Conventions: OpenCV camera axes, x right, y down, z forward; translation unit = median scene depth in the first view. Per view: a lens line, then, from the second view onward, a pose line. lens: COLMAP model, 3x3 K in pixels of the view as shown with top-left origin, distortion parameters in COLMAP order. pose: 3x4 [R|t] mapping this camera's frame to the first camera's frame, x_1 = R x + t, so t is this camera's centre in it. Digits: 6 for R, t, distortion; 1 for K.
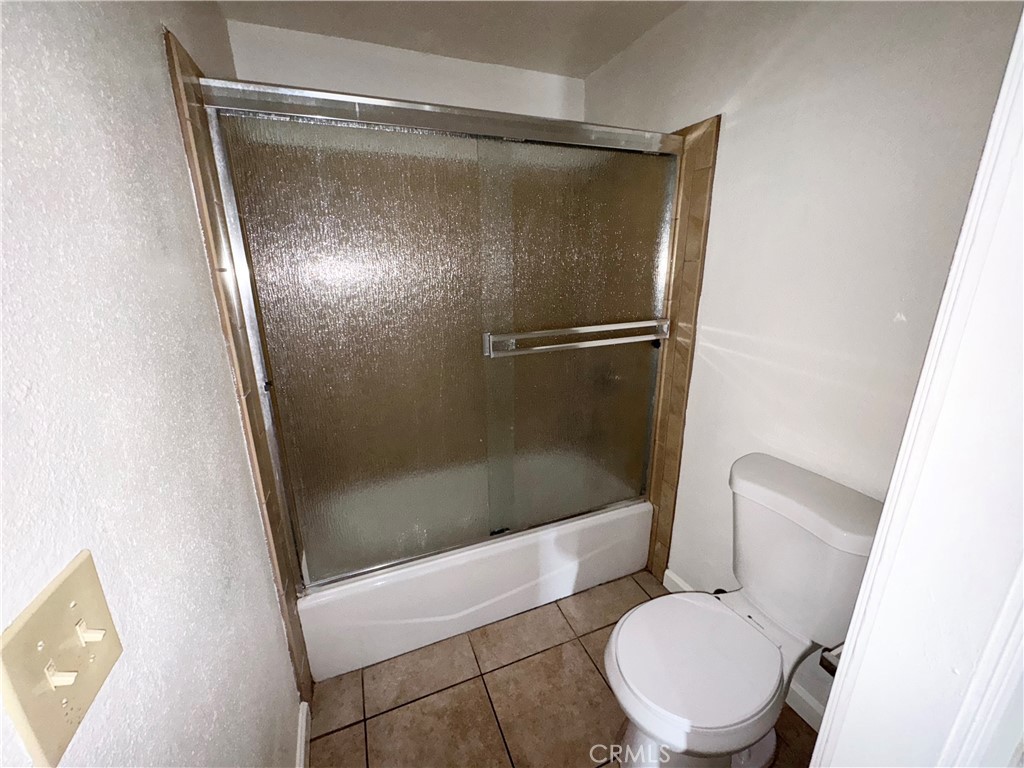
lens RADIAL K [[409.3, 0, 511.3], [0, 409.3, 385.5], [0, 0, 1]] dist [-0.000623, -0.000492]
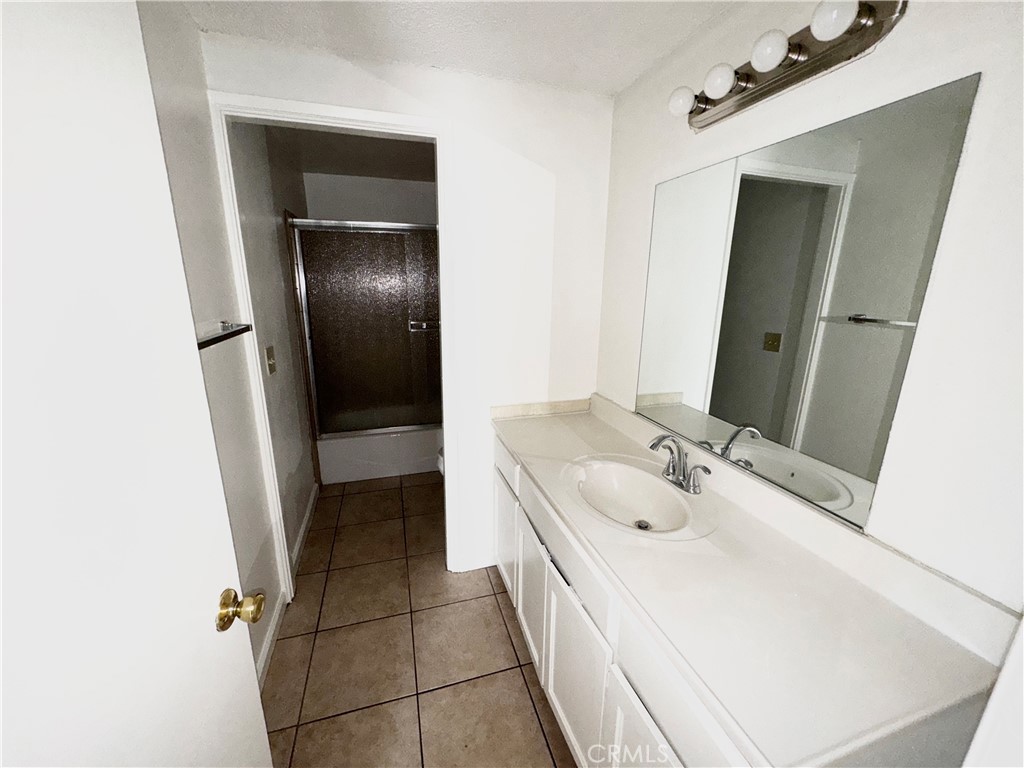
lens RADIAL K [[409.3, 0, 512.2], [0, 409.3, 385.0], [0, 0, 1]] dist [-0.000623, -0.000492]
pose [[0.994059, 0.047756, -0.097807, 0.729502], [-0.051076, 0.998191, -0.031724, 0.262167], [0.096115, 0.036531, 0.994700, -1.108535]]
